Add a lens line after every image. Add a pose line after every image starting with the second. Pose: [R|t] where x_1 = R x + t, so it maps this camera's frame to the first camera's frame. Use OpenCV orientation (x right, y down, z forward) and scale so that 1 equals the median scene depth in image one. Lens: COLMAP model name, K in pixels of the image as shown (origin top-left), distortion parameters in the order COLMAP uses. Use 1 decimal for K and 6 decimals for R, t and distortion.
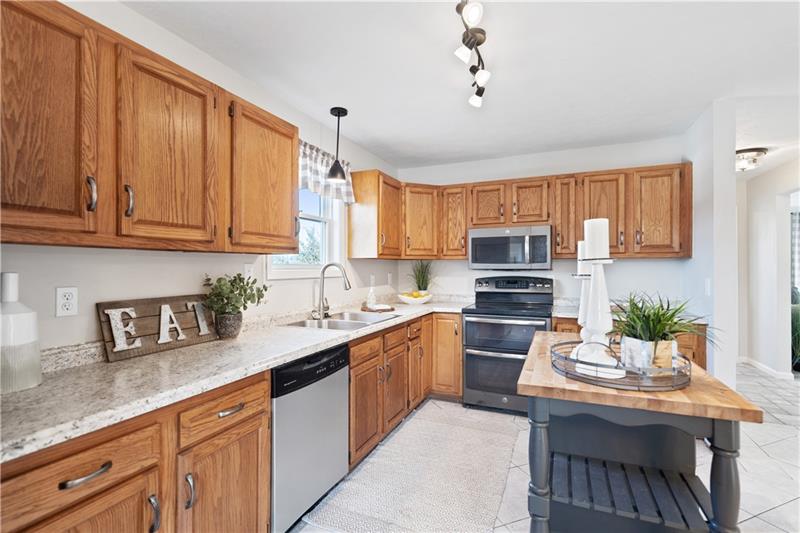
lens RADIAL K [[369.6, 0, 398.2], [0, 369.6, 265.7], [0, 0, 1]] dist [0.000909, 0.000328]
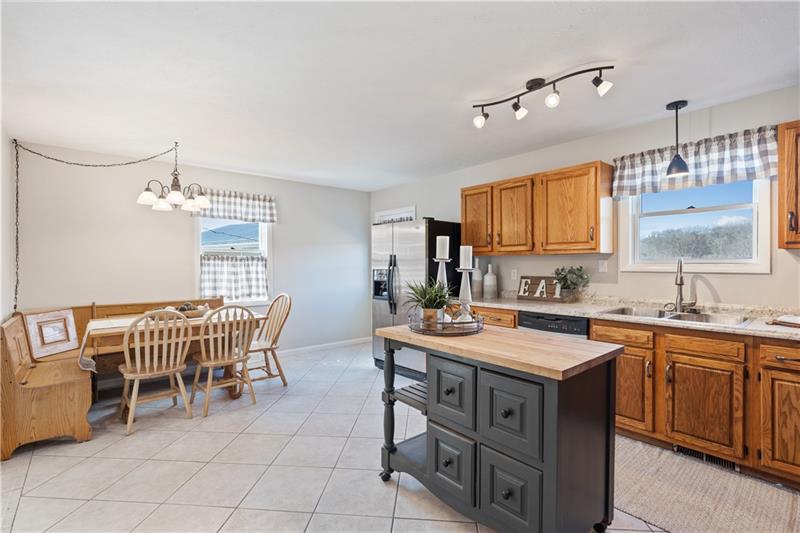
lens RADIAL K [[369.6, 0, 400.2], [0, 369.6, 267.0], [0, 0, 1]] dist [0.000909, 0.000328]
pose [[-0.434370, 0.014378, -0.900620, 1.264363], [0.008863, 0.999892, 0.011688, -0.000937], [0.900691, -0.002905, -0.434451, 0.910192]]
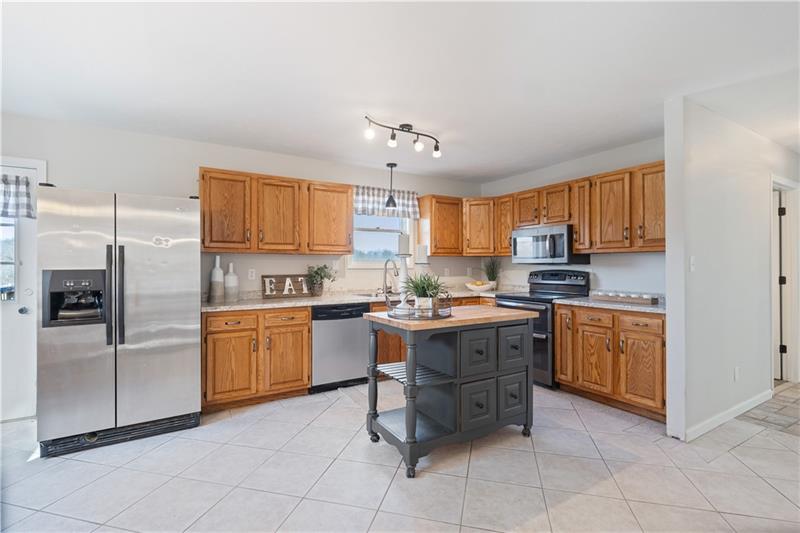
lens RADIAL K [[369.6, 0, 396.1], [0, 369.6, 263.4], [0, 0, 1]] dist [0.000909, 0.000328]
pose [[0.812191, -0.003486, -0.583382, 0.942101], [0.002215, 0.999993, -0.002892, 0.018414], [0.583388, 0.001056, 0.812193, -0.346819]]
